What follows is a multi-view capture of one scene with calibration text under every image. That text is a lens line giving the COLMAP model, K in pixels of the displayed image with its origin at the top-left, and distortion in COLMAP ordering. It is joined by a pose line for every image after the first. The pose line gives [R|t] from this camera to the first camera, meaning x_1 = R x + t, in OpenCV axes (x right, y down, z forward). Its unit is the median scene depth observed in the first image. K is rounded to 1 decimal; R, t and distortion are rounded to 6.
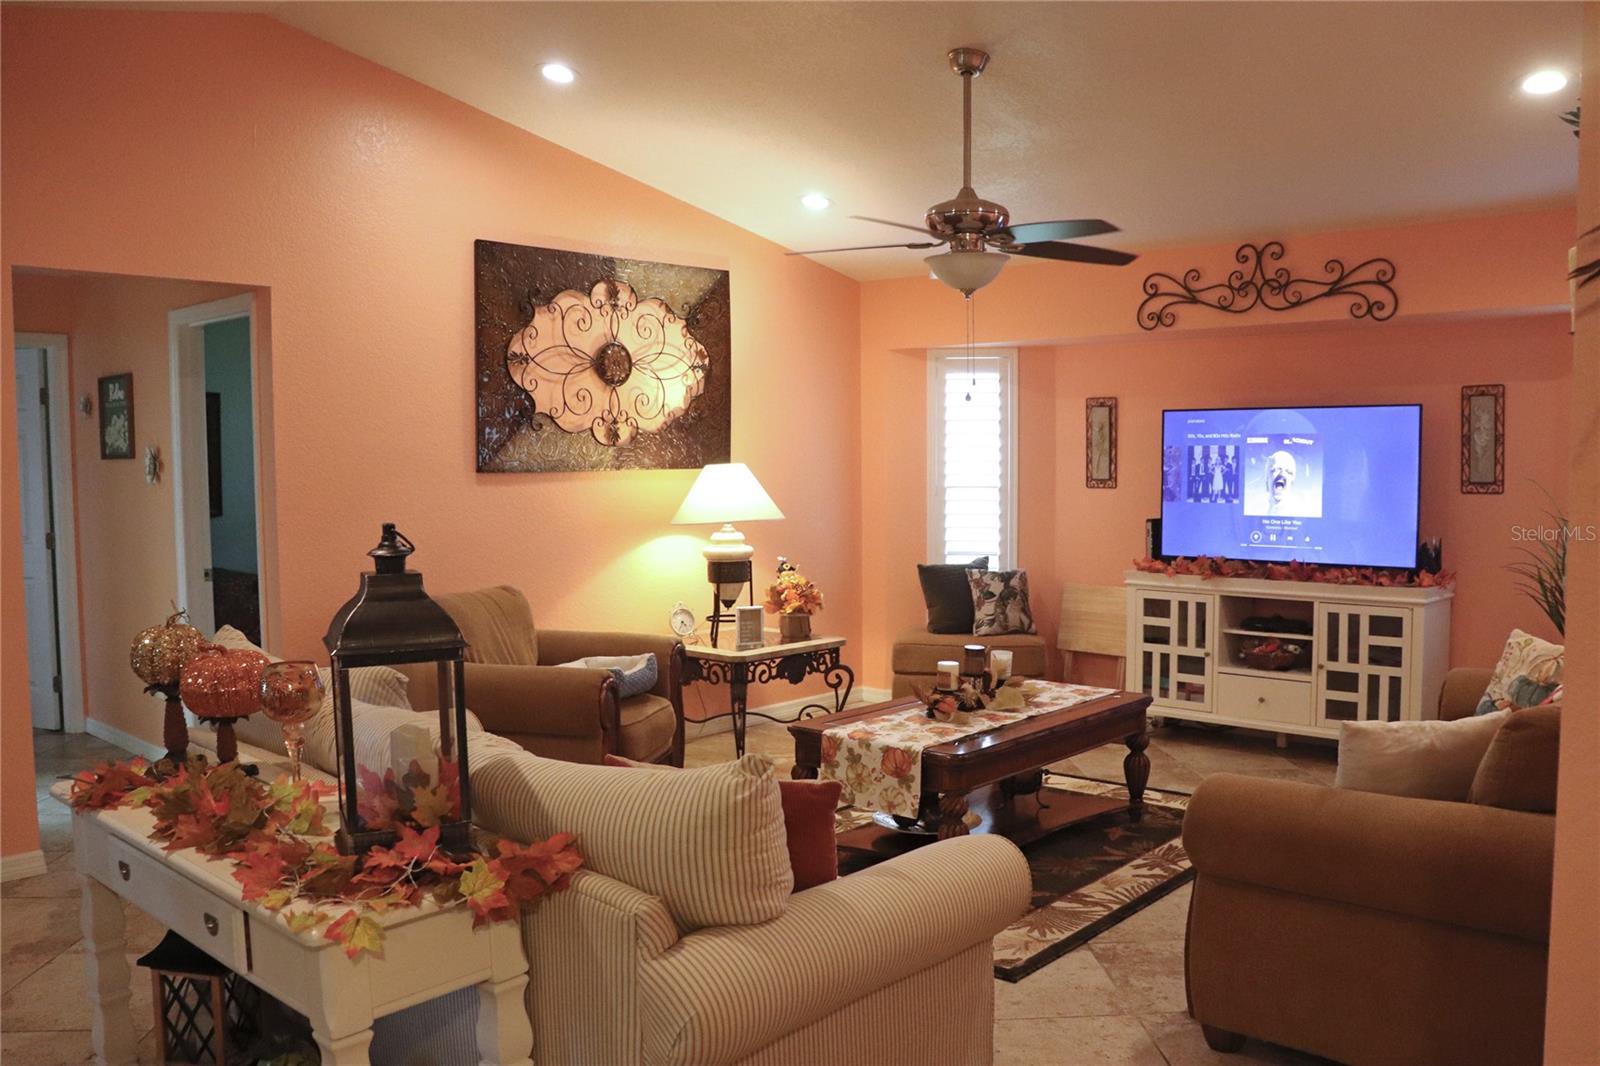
lens RADIAL K [[1315.1, 0, 800.0], [0, 1315.1, 533.0], [0, 0, 1]] dist [-0.180048, 0.159744]
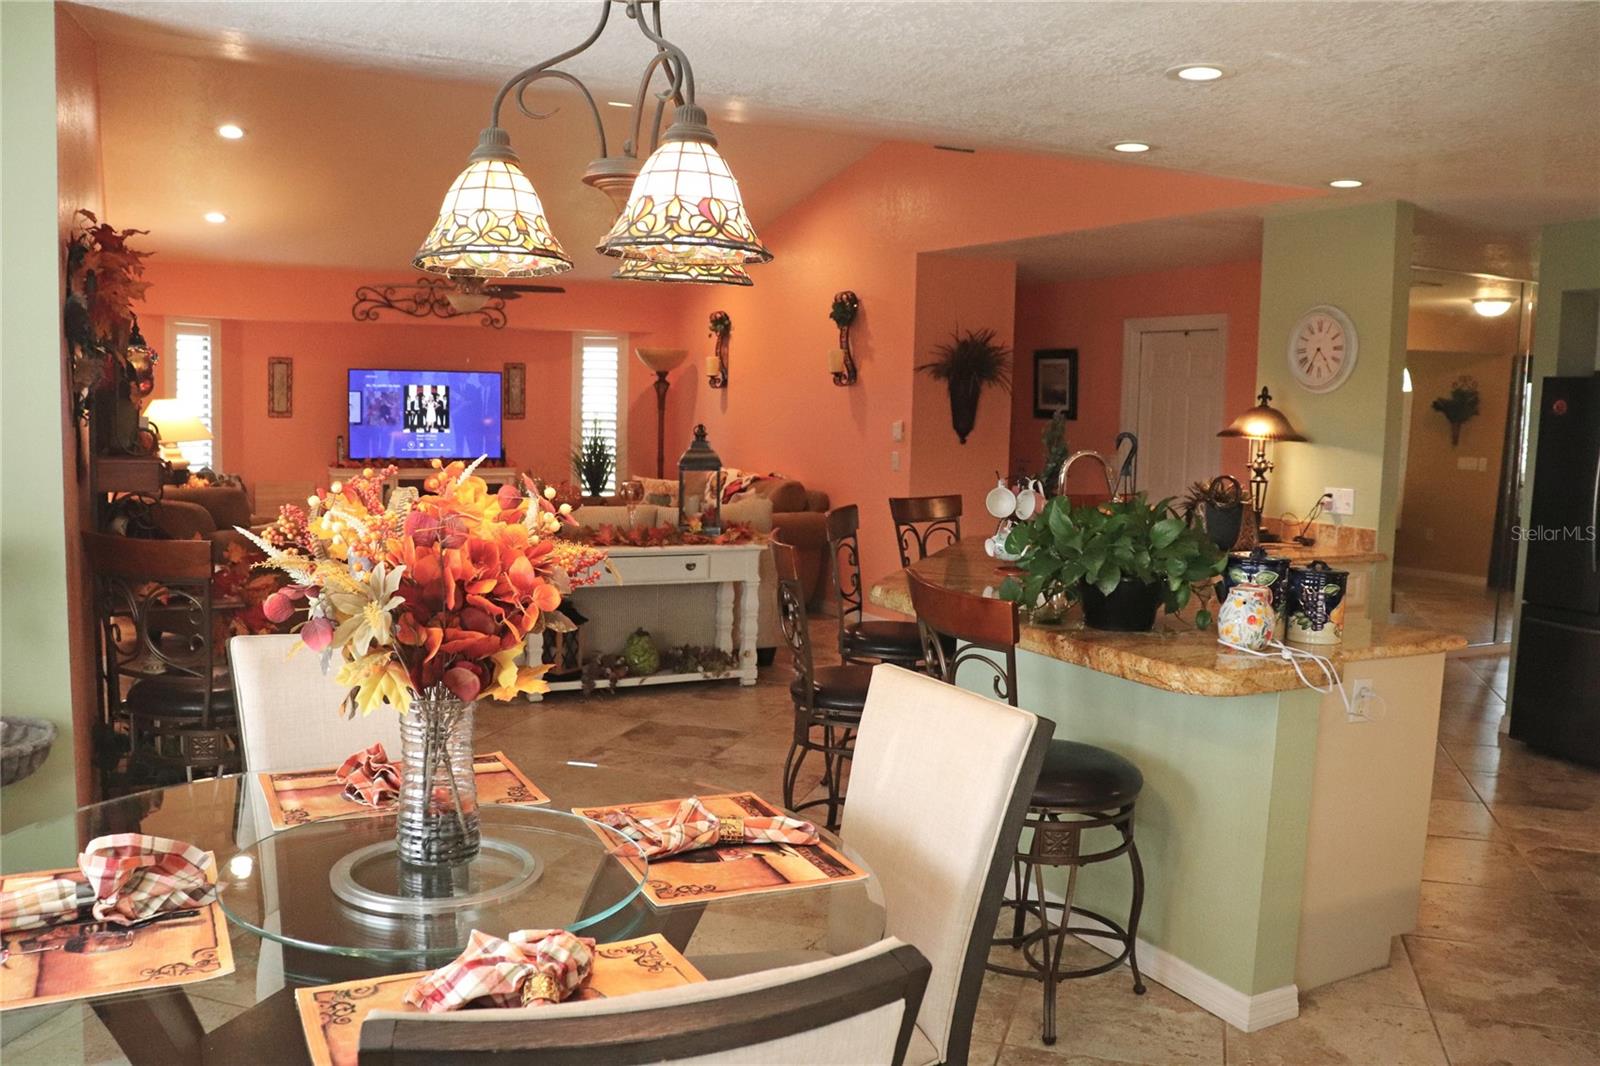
lens RADIAL K [[1315.1, 0, 800.0], [0, 1315.1, 533.0], [0, 0, 1]] dist [-0.180048, 0.159744]
pose [[0.348263, -0.069191, 0.934840, -1.145576], [0.033486, 0.997554, 0.061358, 0.034351], [-0.936799, 0.009936, 0.349728, -0.109141]]
